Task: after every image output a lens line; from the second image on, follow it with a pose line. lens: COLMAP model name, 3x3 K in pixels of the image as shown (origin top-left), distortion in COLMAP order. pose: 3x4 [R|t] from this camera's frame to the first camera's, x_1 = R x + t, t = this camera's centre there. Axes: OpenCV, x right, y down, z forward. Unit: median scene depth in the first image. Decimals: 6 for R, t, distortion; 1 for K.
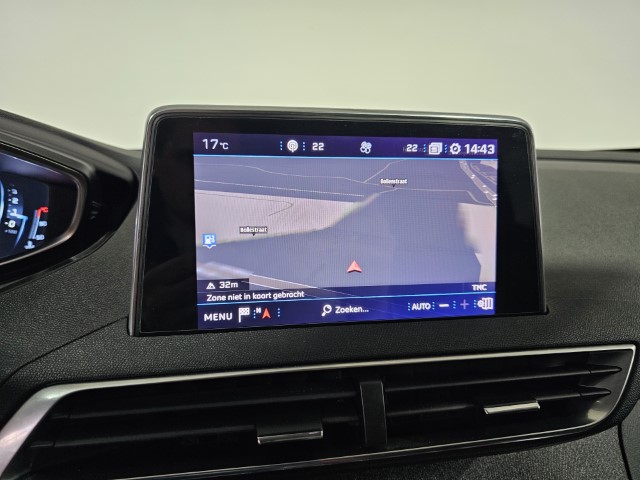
lens RADIAL K [[434.8, 0, 321.3], [0, 434.8, 245.6], [0, 0, 1]] dist [0.046789, -0.037182]
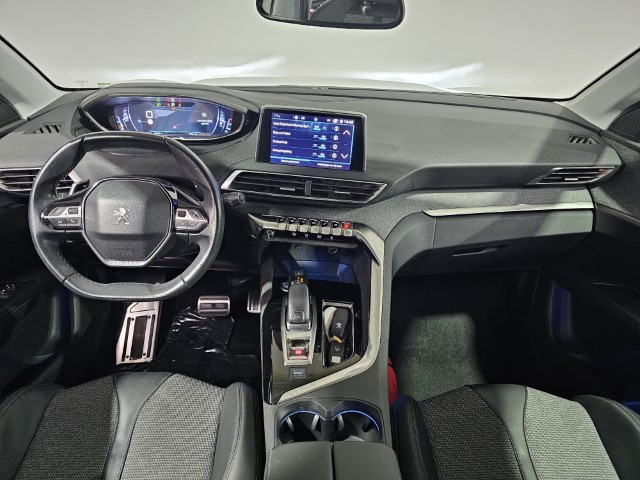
lens RADIAL K [[434.8, 0, 321.2], [0, 434.8, 240.9], [0, 0, 1]] dist [0.046789, -0.037182]
pose [[0.956171, 0.168362, -0.239565, 1.232751], [-0.098979, 0.955845, 0.276701, -0.273203], [0.275573, -0.240861, 0.930616, -2.742865]]
